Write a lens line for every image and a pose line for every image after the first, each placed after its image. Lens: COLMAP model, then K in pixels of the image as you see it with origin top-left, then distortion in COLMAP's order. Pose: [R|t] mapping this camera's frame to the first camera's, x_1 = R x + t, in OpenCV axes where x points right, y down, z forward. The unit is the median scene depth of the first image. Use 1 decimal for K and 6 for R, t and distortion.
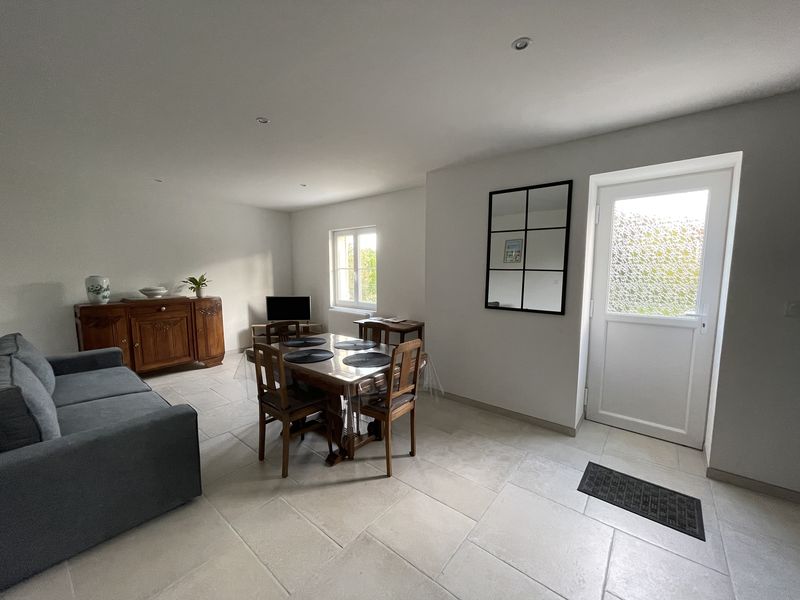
lens RADIAL K [[321.4, 0, 394.7], [0, 321.4, 302.1], [0, 0, 1]] dist [-0.000251, 0.000023]
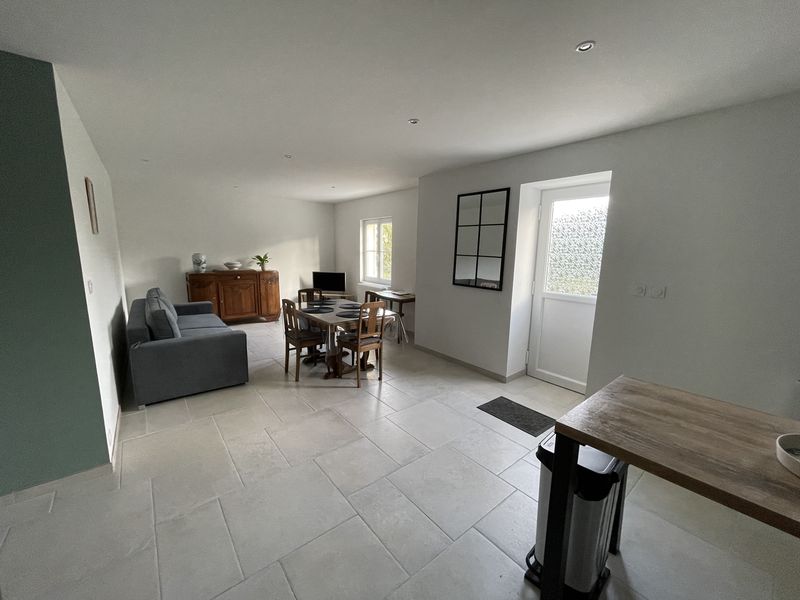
lens RADIAL K [[321.4, 0, 394.7], [0, 321.4, 302.1], [0, 0, 1]] dist [-0.000251, 0.000023]
pose [[0.978552, 0.050909, -0.199612, 0.259735], [-0.038925, 0.997222, 0.063511, 0.013216], [0.202291, -0.054379, 0.977815, -0.272356]]
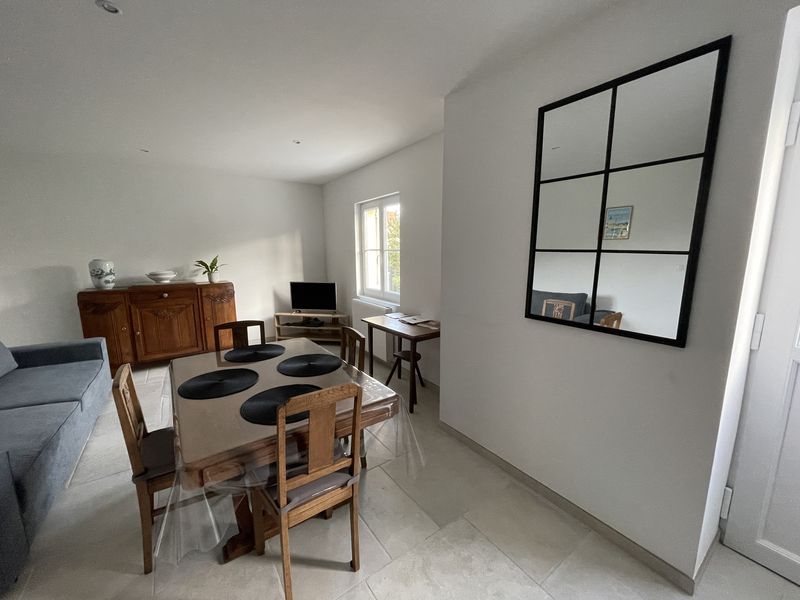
lens RADIAL K [[321.4, 0, 394.7], [0, 321.4, 302.1], [0, 0, 1]] dist [-0.000251, 0.000023]
pose [[0.962306, 0.037376, -0.269390, 0.173683], [-0.021485, 0.997864, 0.061699, -0.032741], [0.271121, -0.053586, 0.961053, 0.311221]]
